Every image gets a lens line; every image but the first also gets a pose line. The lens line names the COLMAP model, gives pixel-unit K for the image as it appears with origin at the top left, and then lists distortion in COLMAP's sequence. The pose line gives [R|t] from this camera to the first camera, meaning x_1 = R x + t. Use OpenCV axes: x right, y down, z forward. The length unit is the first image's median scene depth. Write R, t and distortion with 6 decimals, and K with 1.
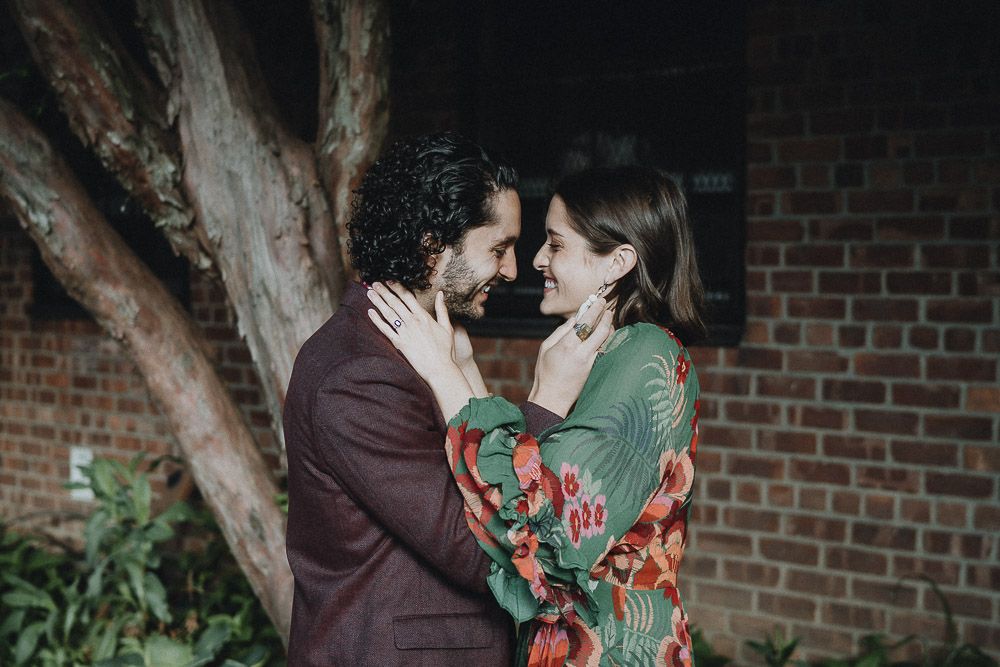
lens RADIAL K [[1413.2, 0, 497.9], [0, 1413.2, 334.8], [0, 0, 1]] dist [-0.109943, 0.000000]
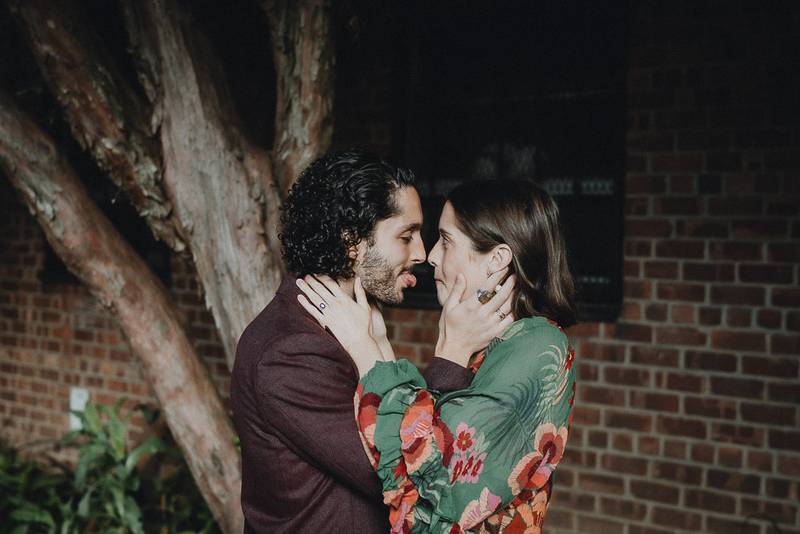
lens RADIAL K [[1130.6, 0, 400.2], [0, 1130.6, 266.5], [0, 0, 1]] dist [-0.109943, 0.000000]
pose [[0.999631, 0.020739, -0.017551, 0.000428], [-0.021210, 0.999408, -0.027106, -0.011373], [0.016979, 0.027468, 0.999478, 0.027278]]
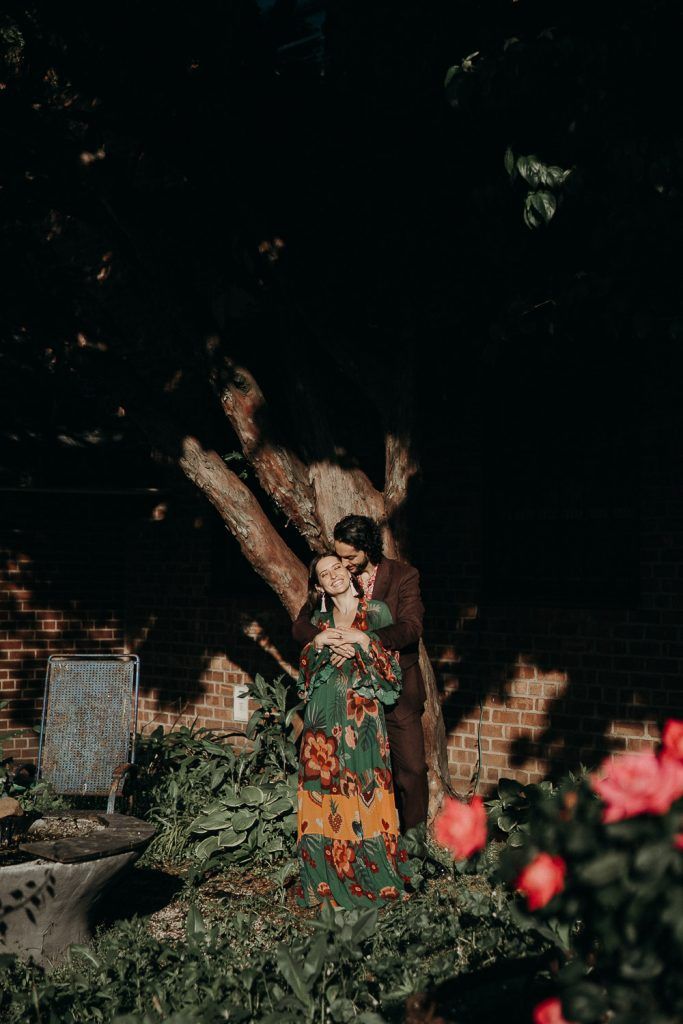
lens RADIAL K [[1447.1, 0, 337.6], [0, 1447.1, 519.8], [0, 0, 1]] dist [-0.109943, 0.000000]
pose [[0.980082, 0.006014, -0.198501, 0.196497], [-0.023935, 0.995832, -0.088007, 0.074693], [0.197145, 0.091005, 0.976141, -0.920160]]
